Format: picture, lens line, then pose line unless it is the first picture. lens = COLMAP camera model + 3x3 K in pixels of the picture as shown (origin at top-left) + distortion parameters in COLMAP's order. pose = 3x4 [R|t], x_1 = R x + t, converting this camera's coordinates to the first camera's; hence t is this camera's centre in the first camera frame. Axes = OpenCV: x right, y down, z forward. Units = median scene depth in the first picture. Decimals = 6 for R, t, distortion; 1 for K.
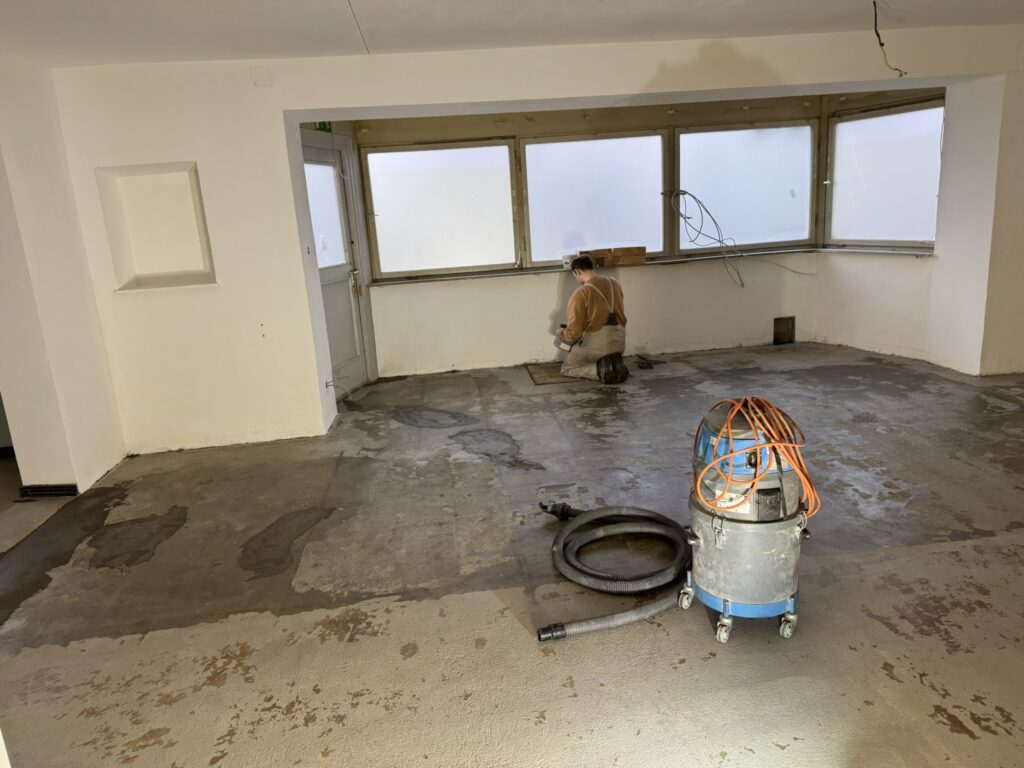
lens RADIAL K [[715.4, 0, 512.0], [0, 715.4, 384.0], [0, 0, 1]] dist [0.002104, -0.005039]
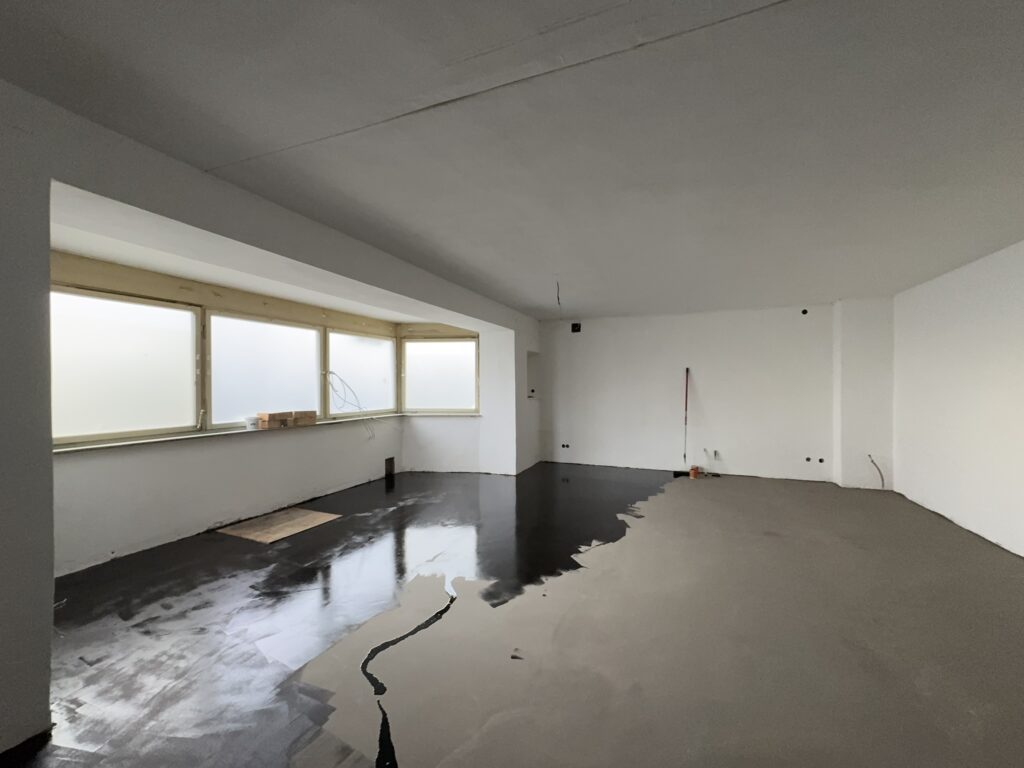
lens RADIAL K [[411.1, 0, 512.5], [0, 411.1, 392.1], [0, 0, 1]] dist [-0.019784, 0.000219]
pose [[0.477177, 0.053127, 0.877200, -0.285218], [0.176573, 0.972019, -0.154921, -0.050341], [-0.860886, 0.228815, 0.454444, 0.362563]]
